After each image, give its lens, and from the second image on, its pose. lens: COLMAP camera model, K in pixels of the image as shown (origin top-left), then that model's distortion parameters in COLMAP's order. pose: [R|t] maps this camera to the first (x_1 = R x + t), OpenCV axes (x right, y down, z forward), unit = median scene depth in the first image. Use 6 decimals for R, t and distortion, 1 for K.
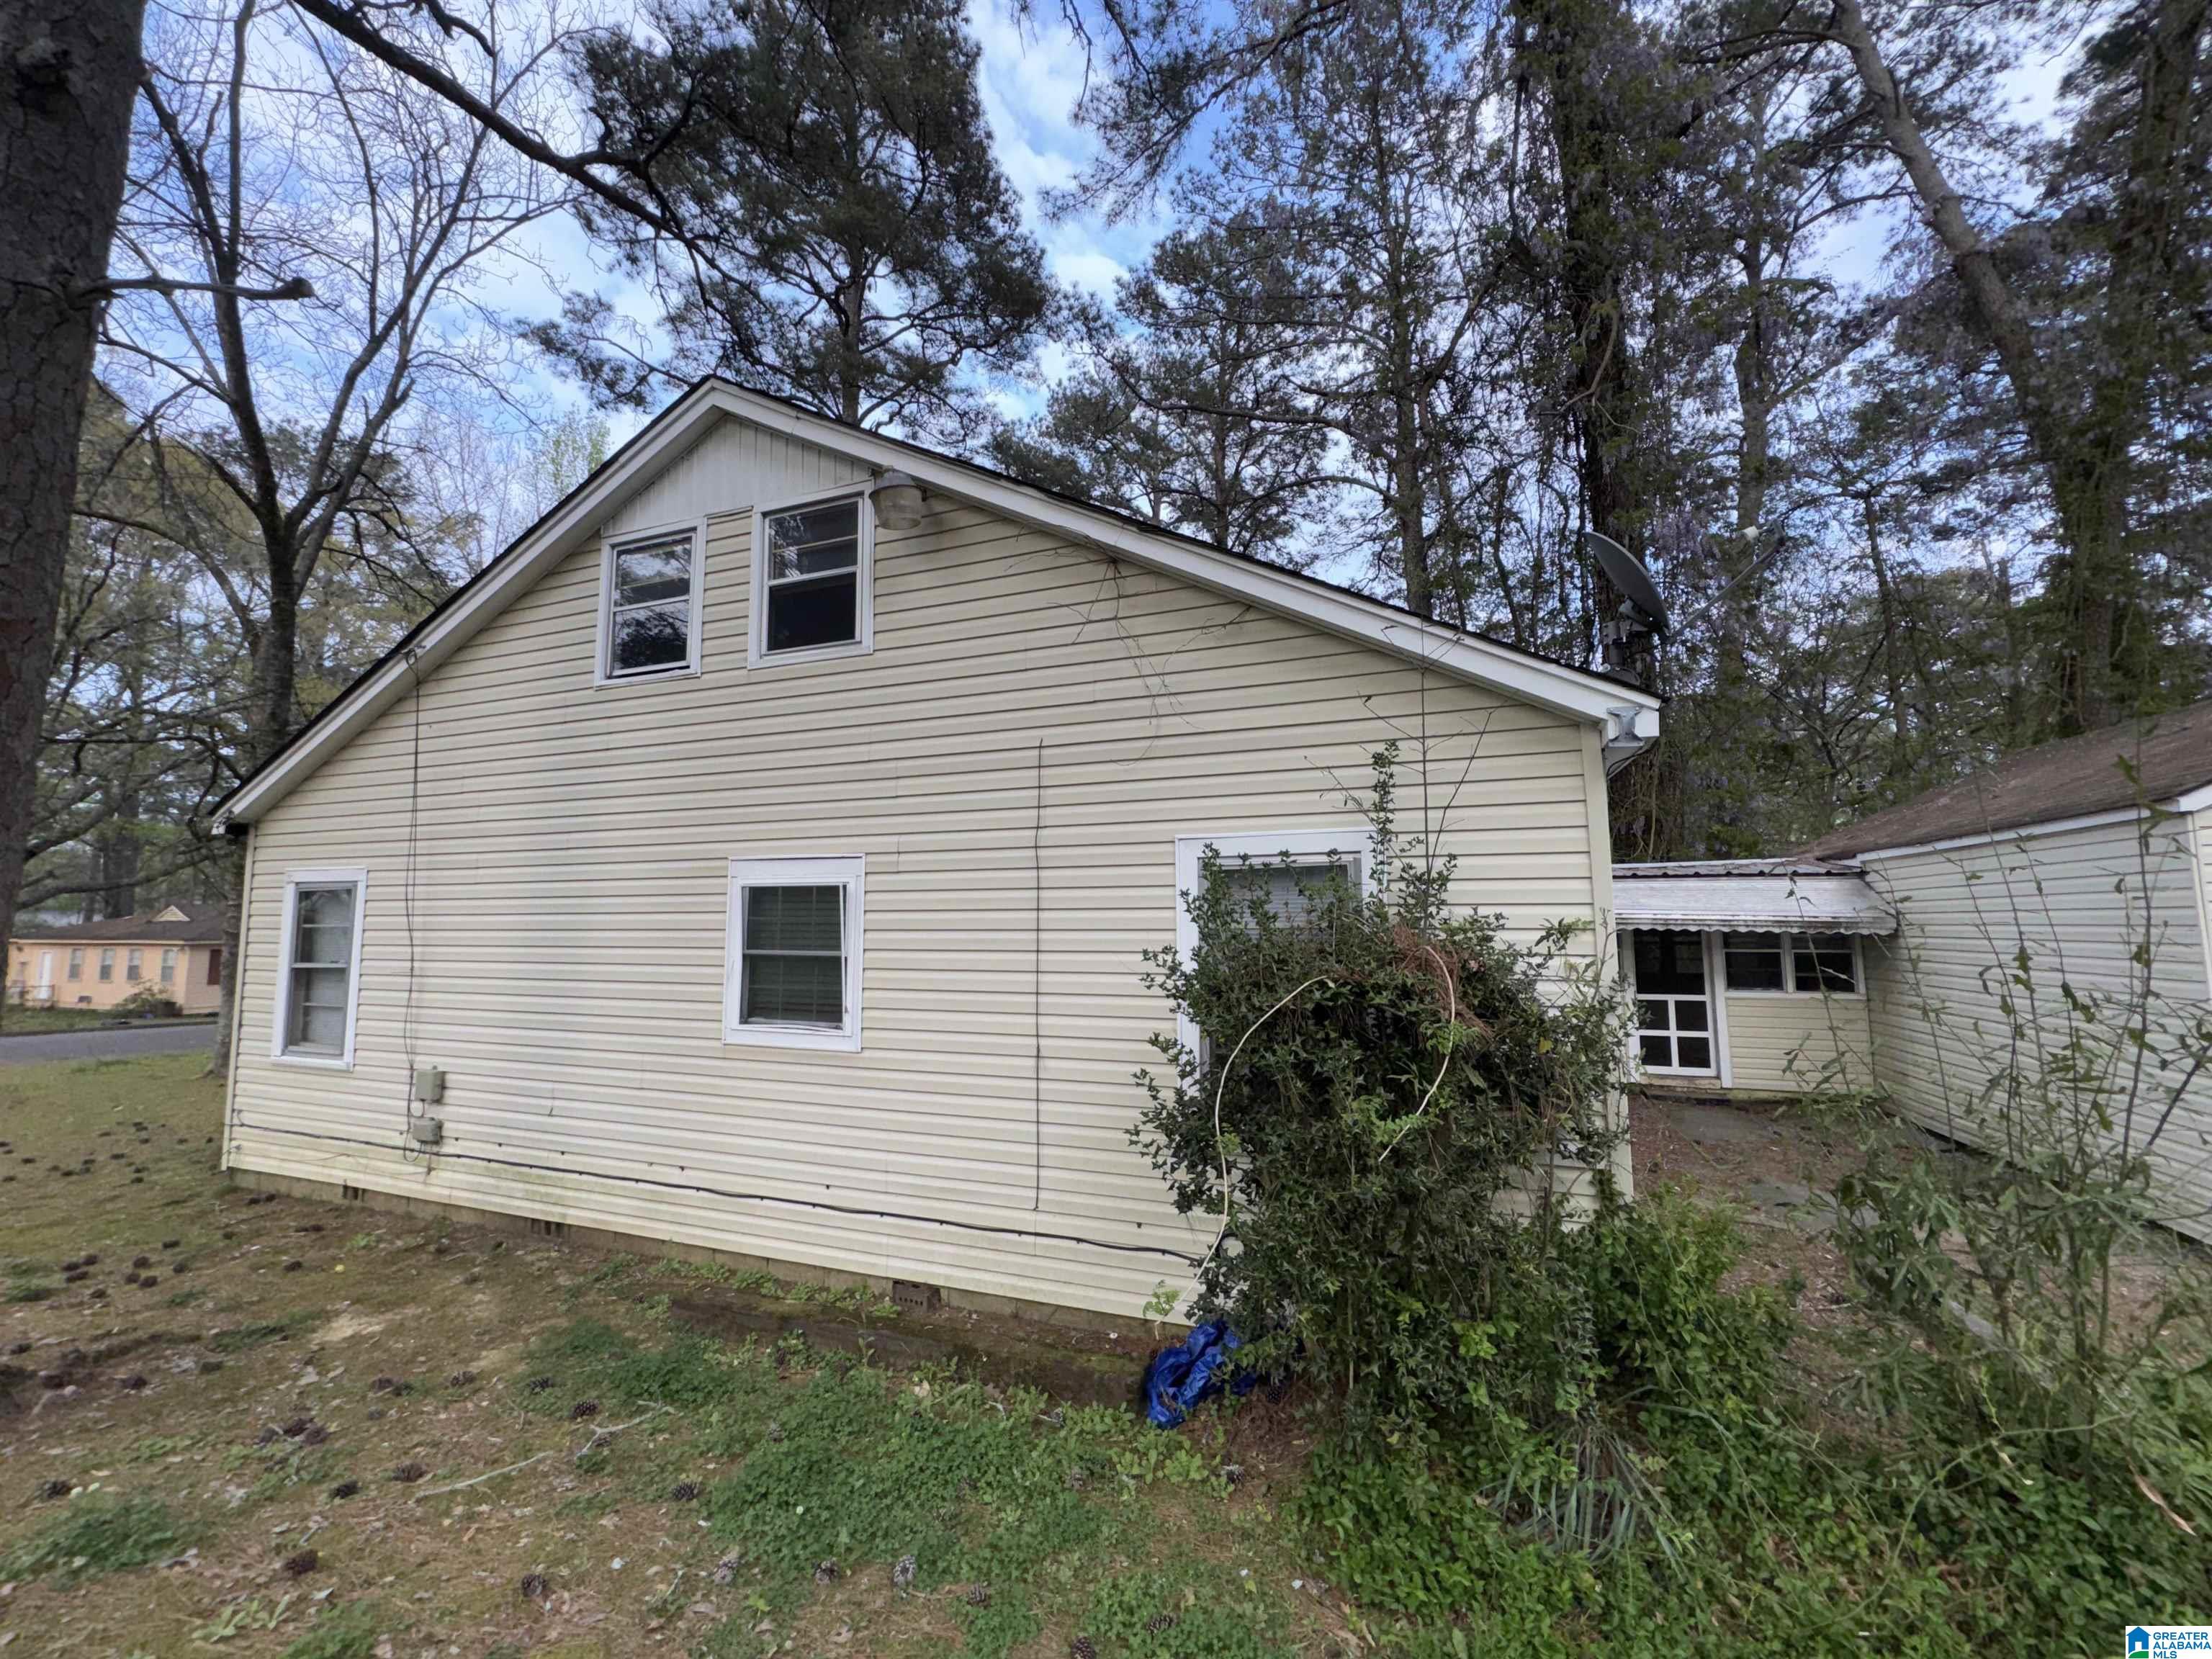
lens RADIAL K [[888.7, 0, 1107.4], [0, 888.7, 830.6], [0, 0, 1]] dist [-0.002571, 0.000451]
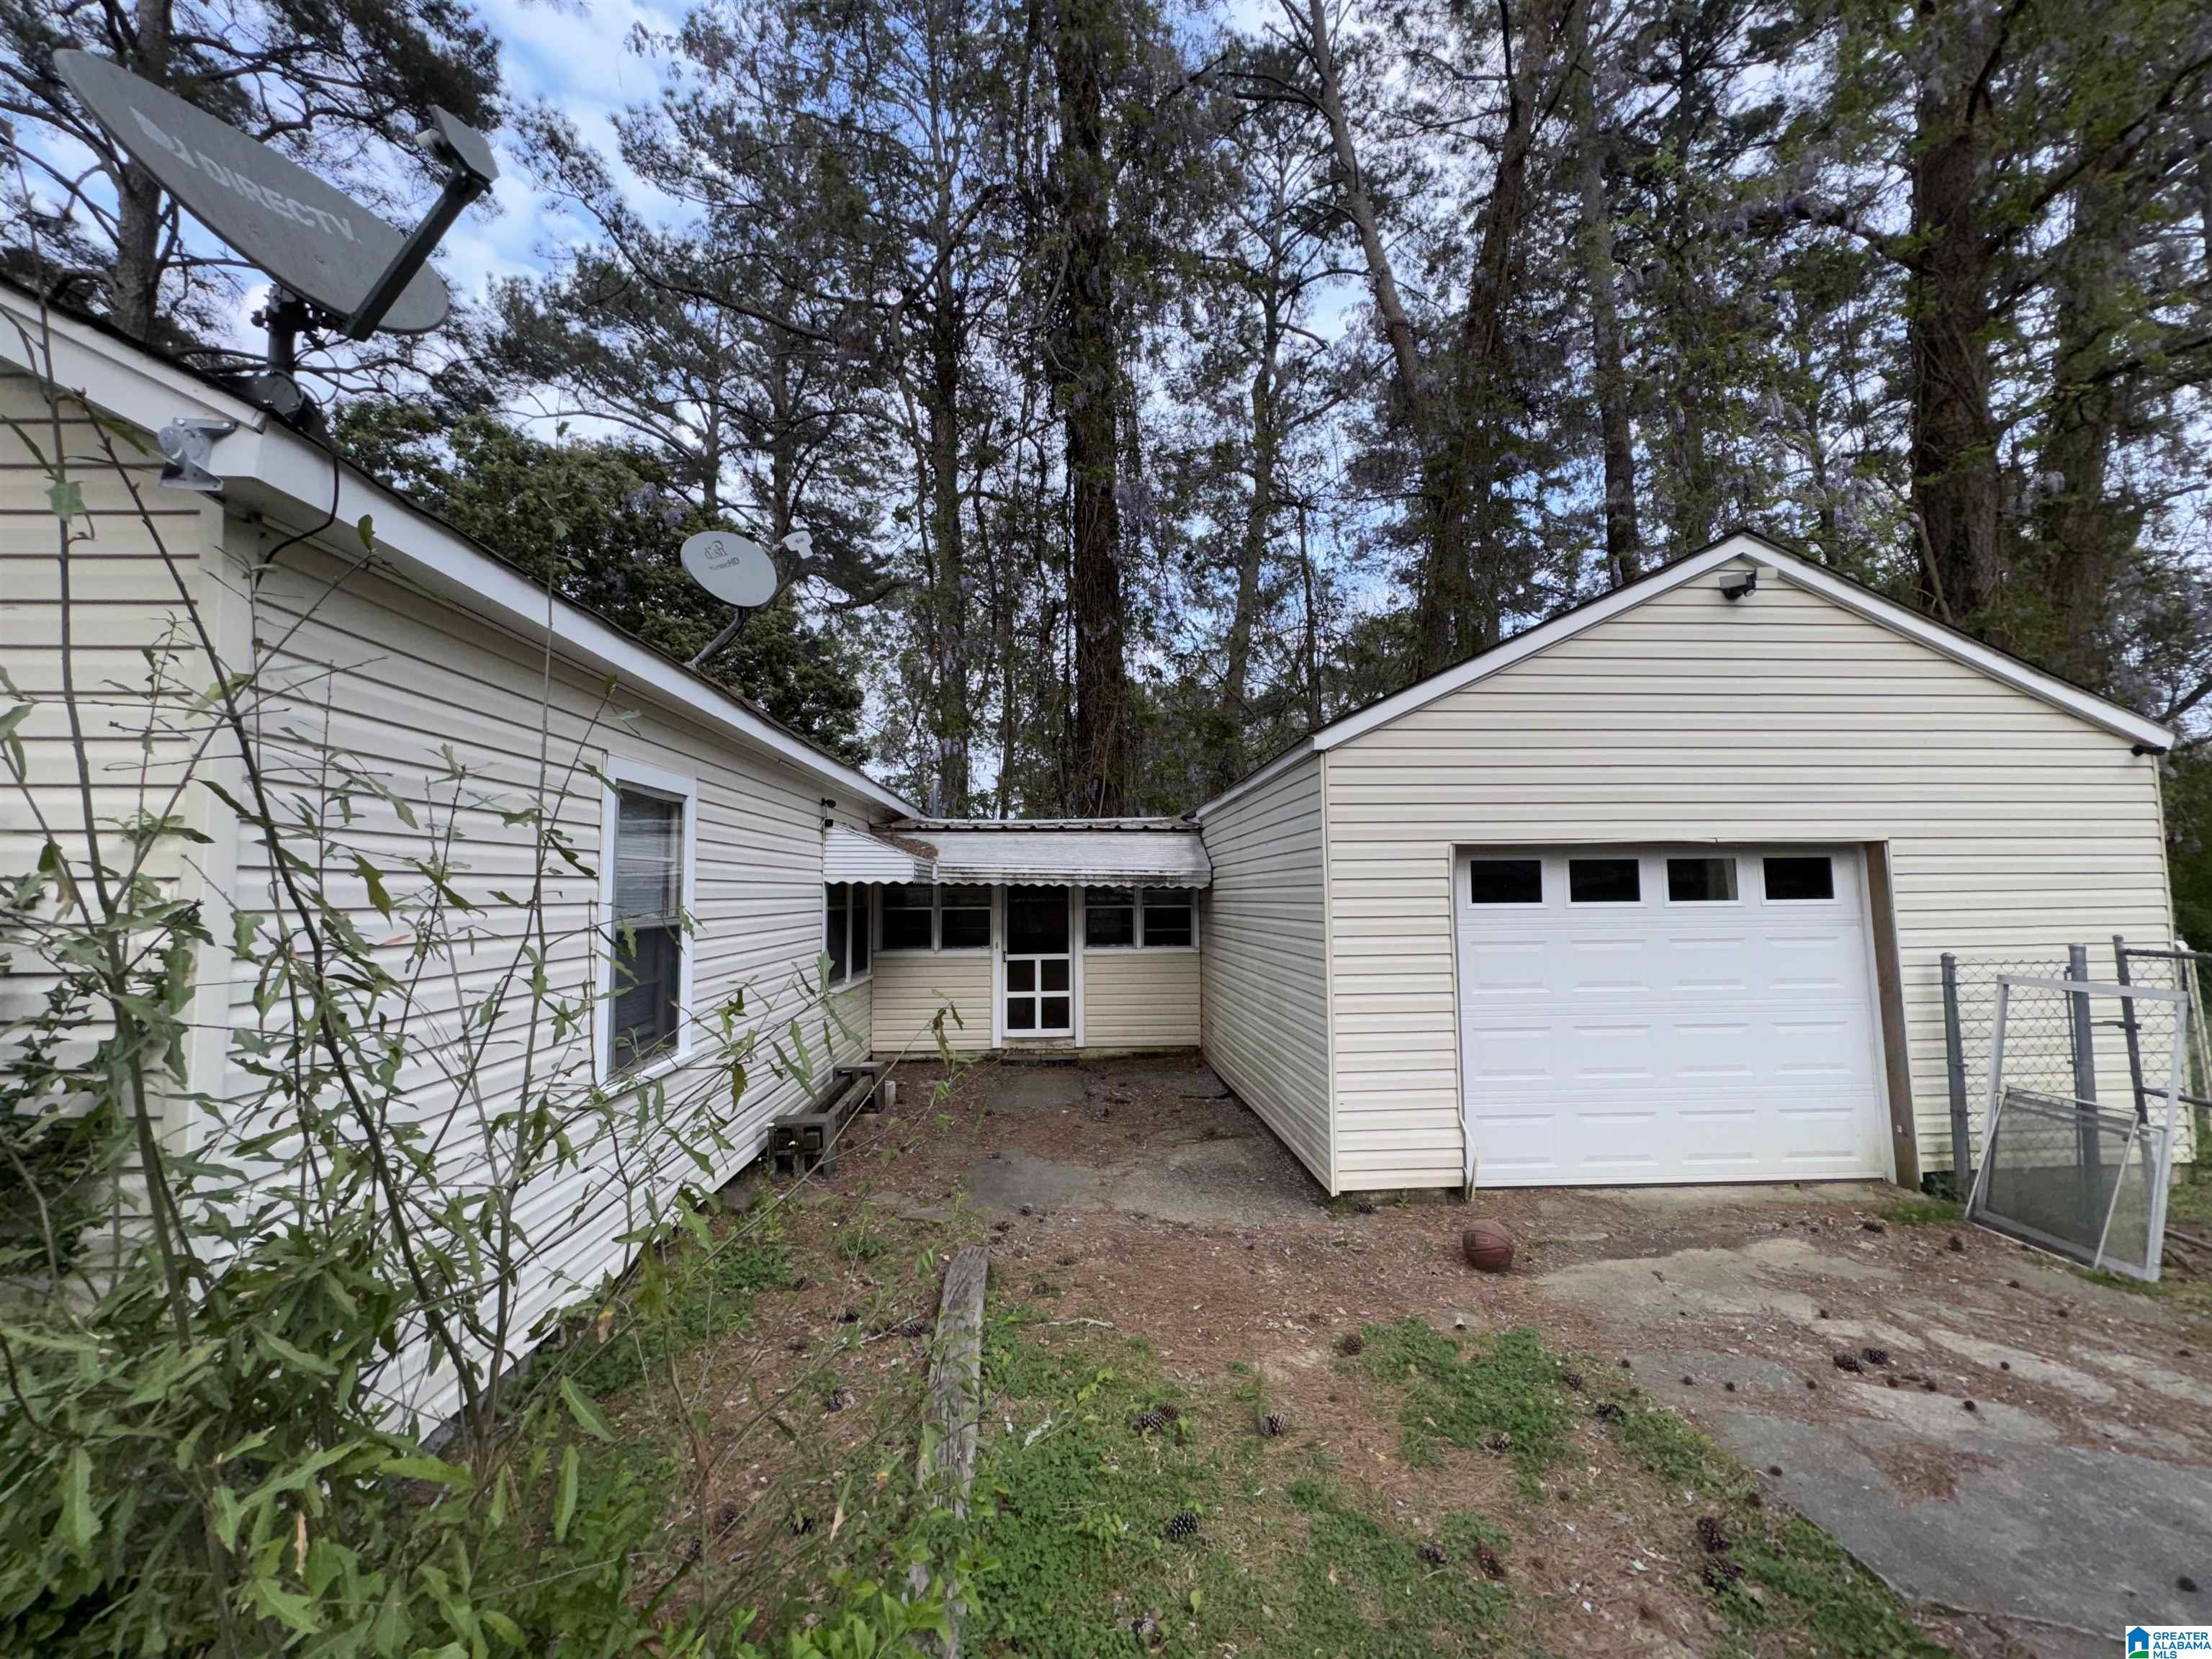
lens RADIAL K [[888.7, 0, 1097.4], [0, 888.7, 827.4], [0, 0, 1]] dist [-0.002571, 0.000451]
pose [[0.917044, 0.025872, 0.397945, 0.309754], [-0.036947, 0.999113, 0.020185, 0.026807], [-0.397070, -0.033214, 0.917187, 0.101292]]
